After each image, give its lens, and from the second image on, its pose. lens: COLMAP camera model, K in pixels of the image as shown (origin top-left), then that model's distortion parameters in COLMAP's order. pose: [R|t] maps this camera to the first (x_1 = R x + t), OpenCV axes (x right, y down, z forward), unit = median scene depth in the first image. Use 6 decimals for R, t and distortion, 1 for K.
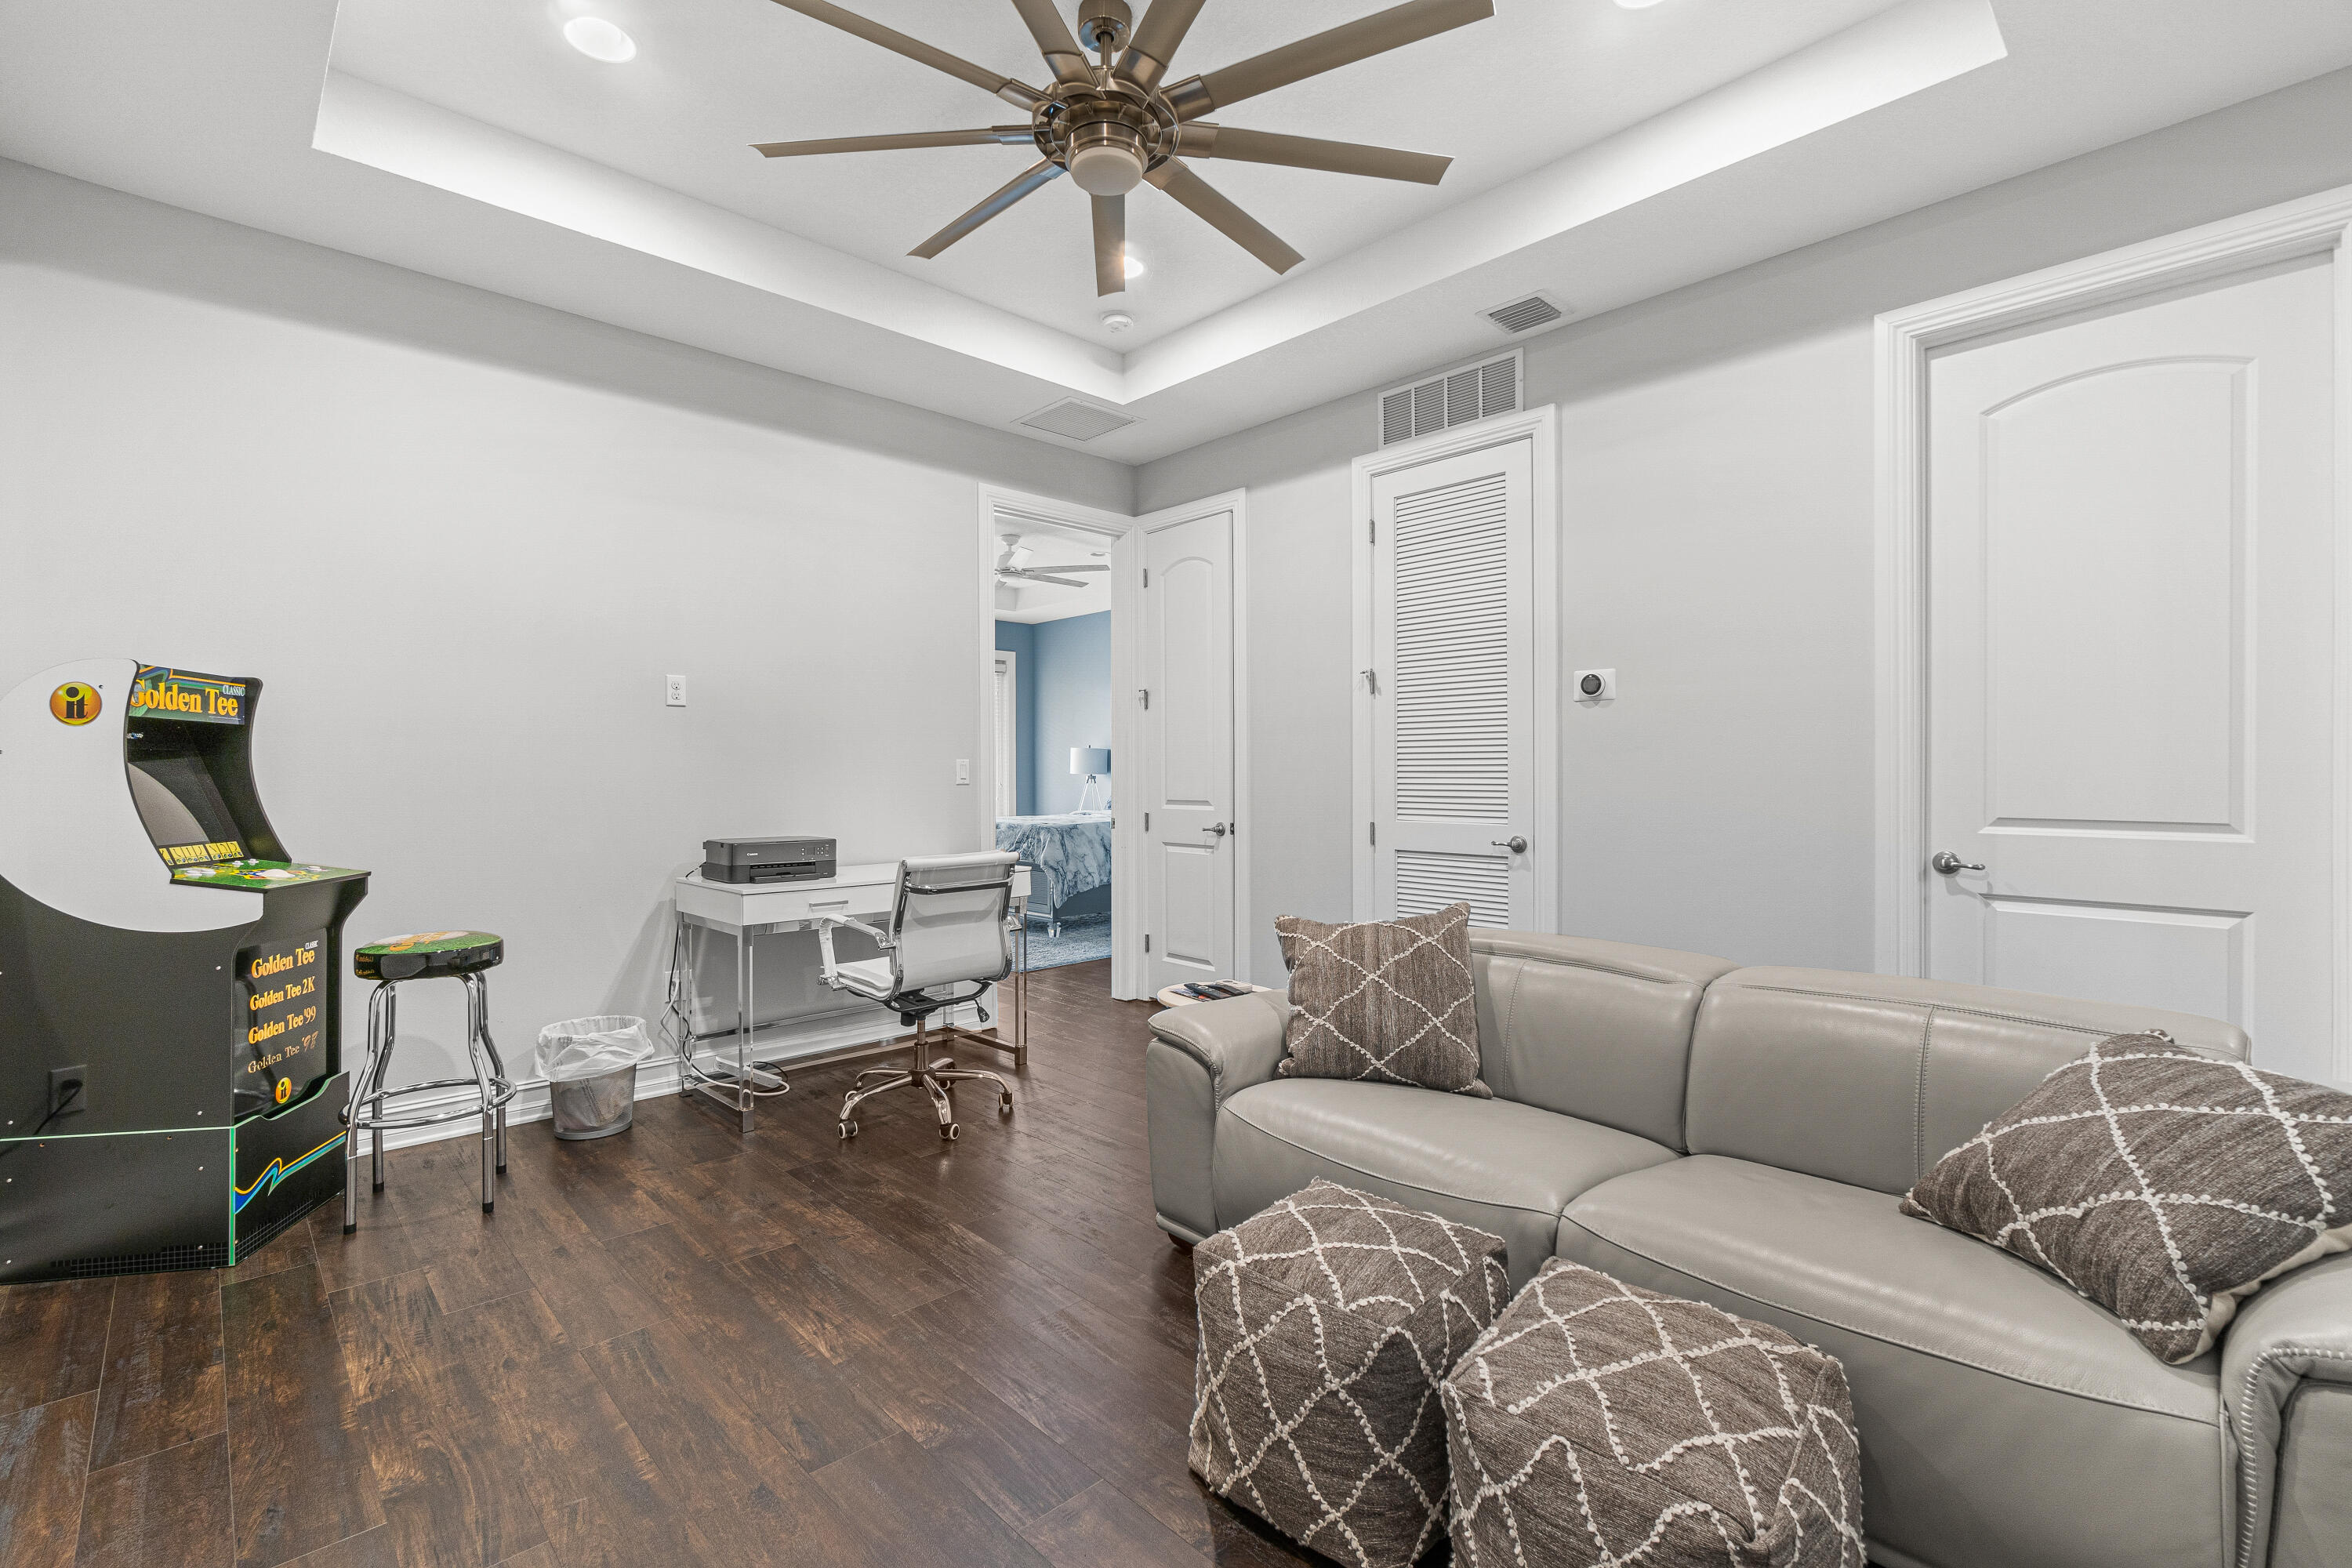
lens RADIAL K [[1051.9, 0, 1175.7], [0, 1051.9, 776.8], [0, 0, 1]] dist [-0.001699, -0.000147]
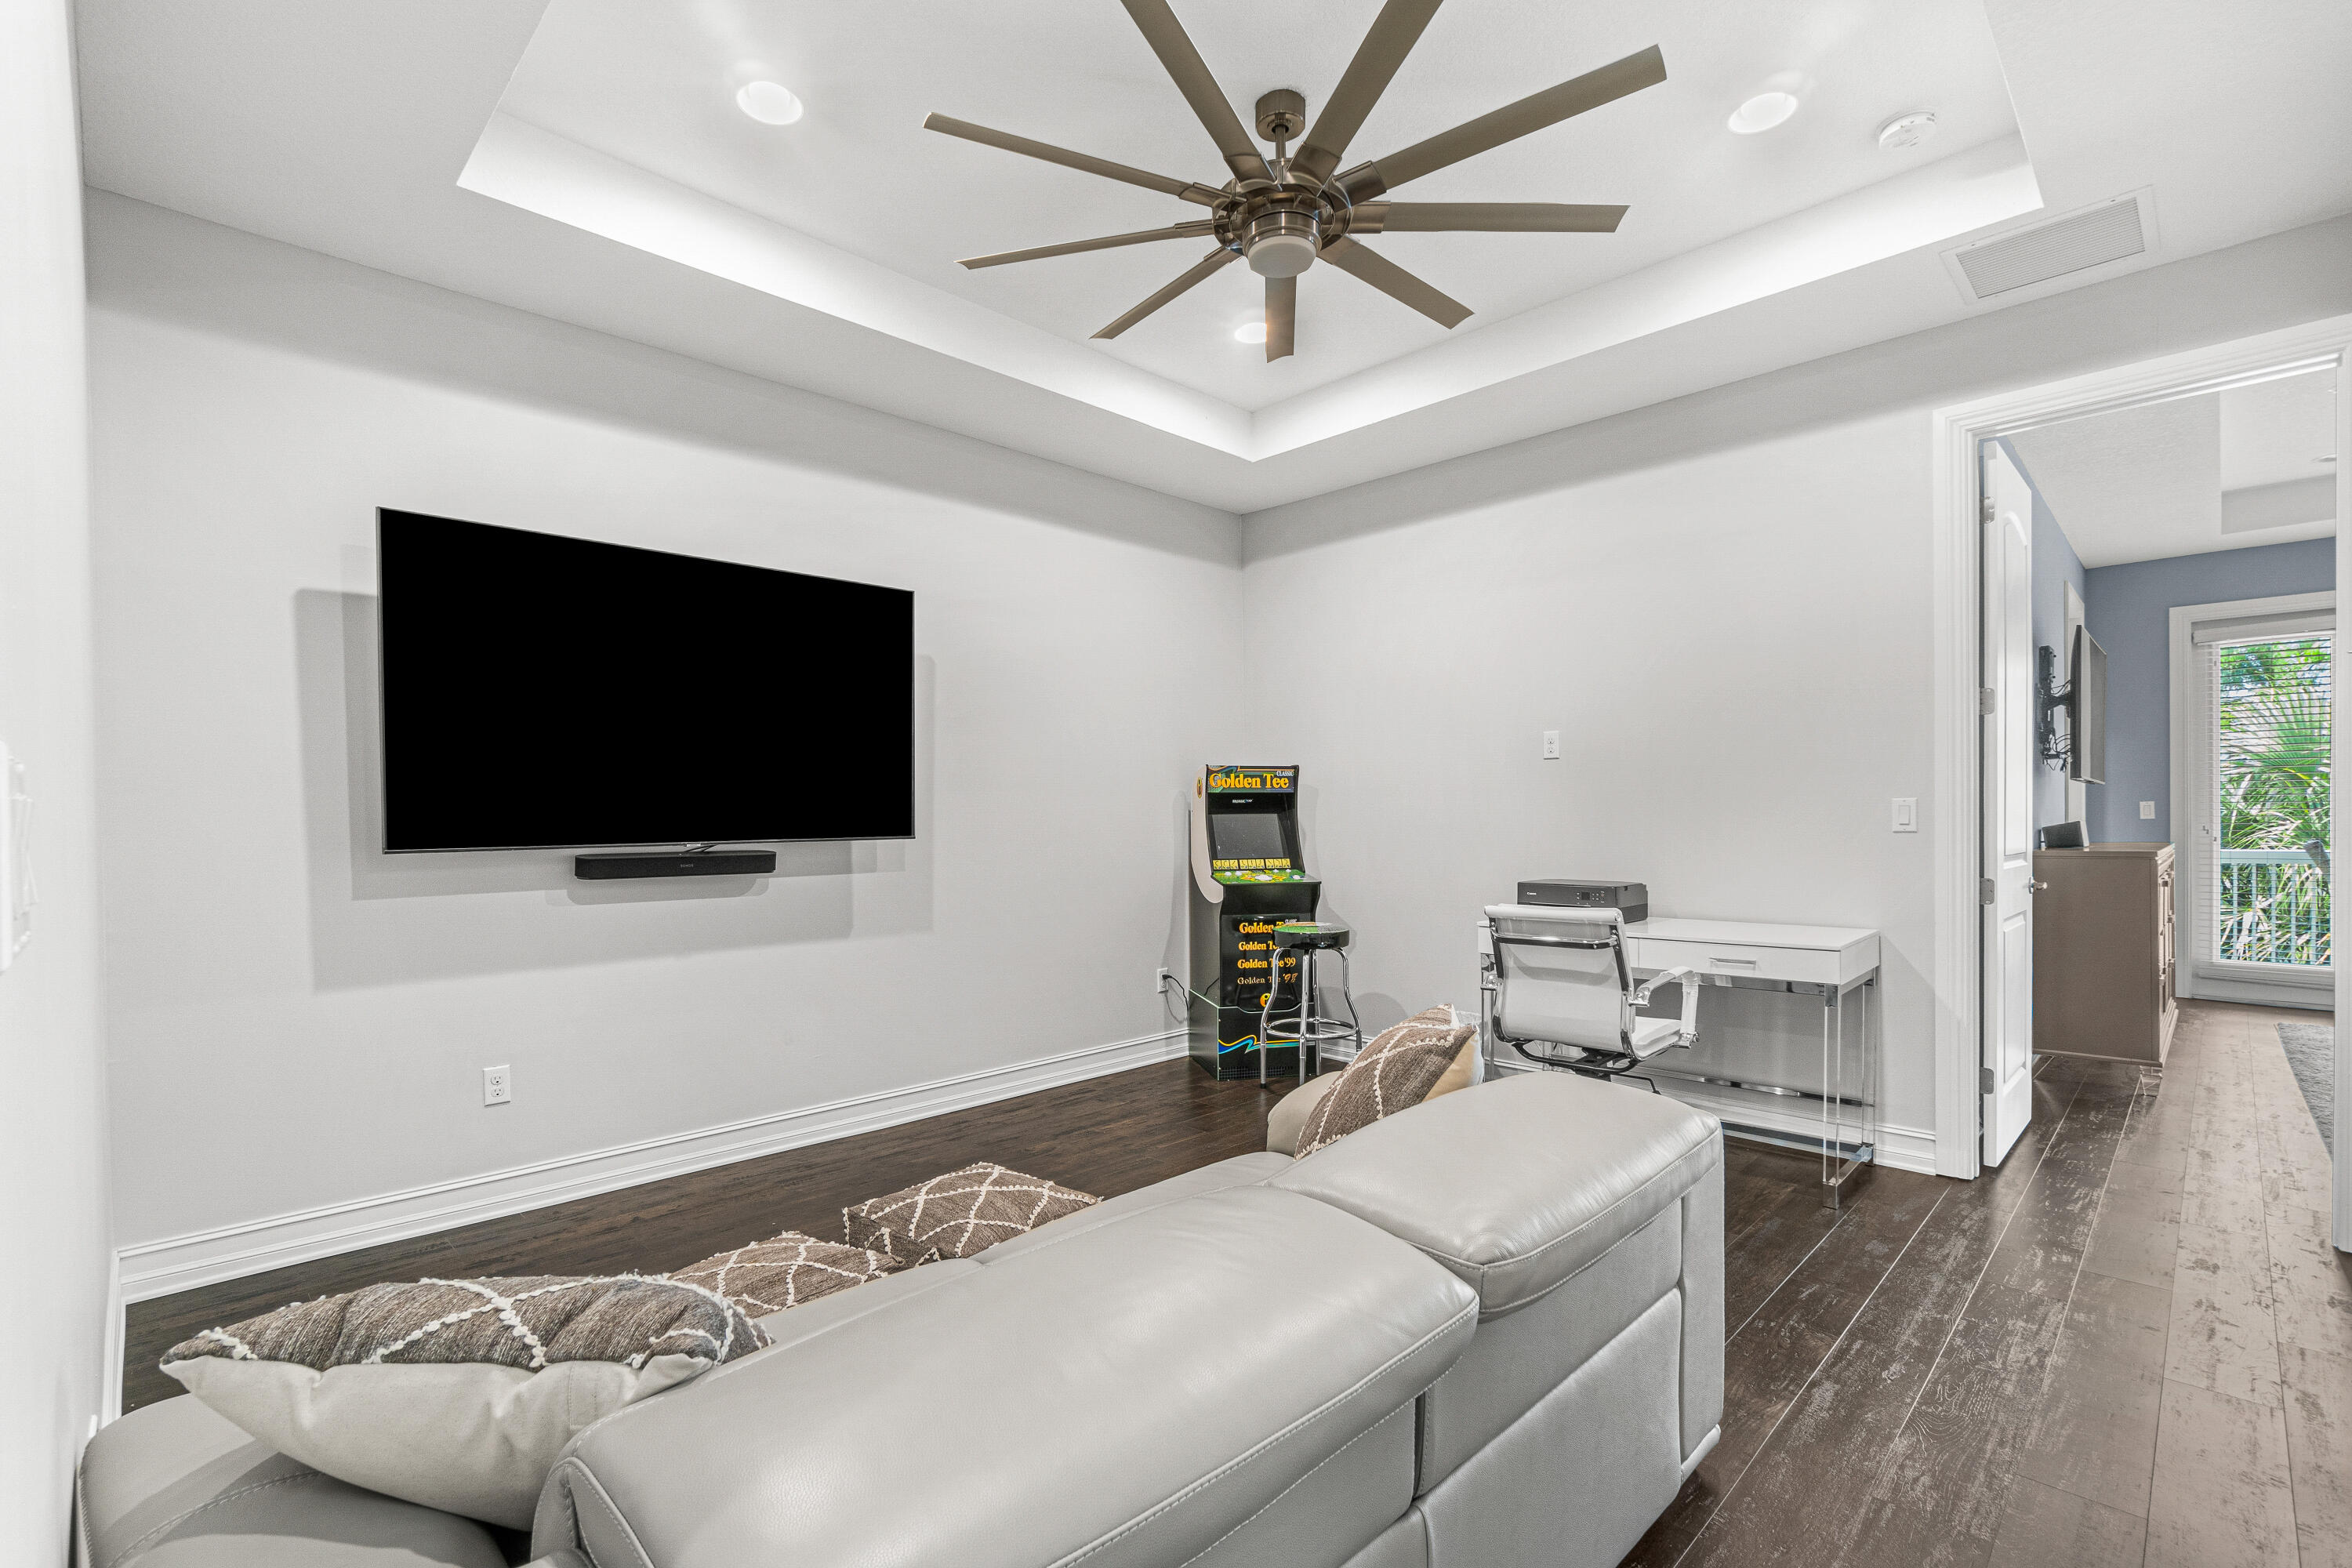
lens RADIAL K [[1043.0, 0, 1113.8], [0, 1043.0, 839.4], [0, 0, 1]] dist [0.002330, 0.000608]
pose [[-0.003592, 0.023583, -0.999715, 0.736368], [0.008433, 0.999687, 0.023552, -0.012969], [0.999958, -0.008346, -0.003790, 0.613690]]
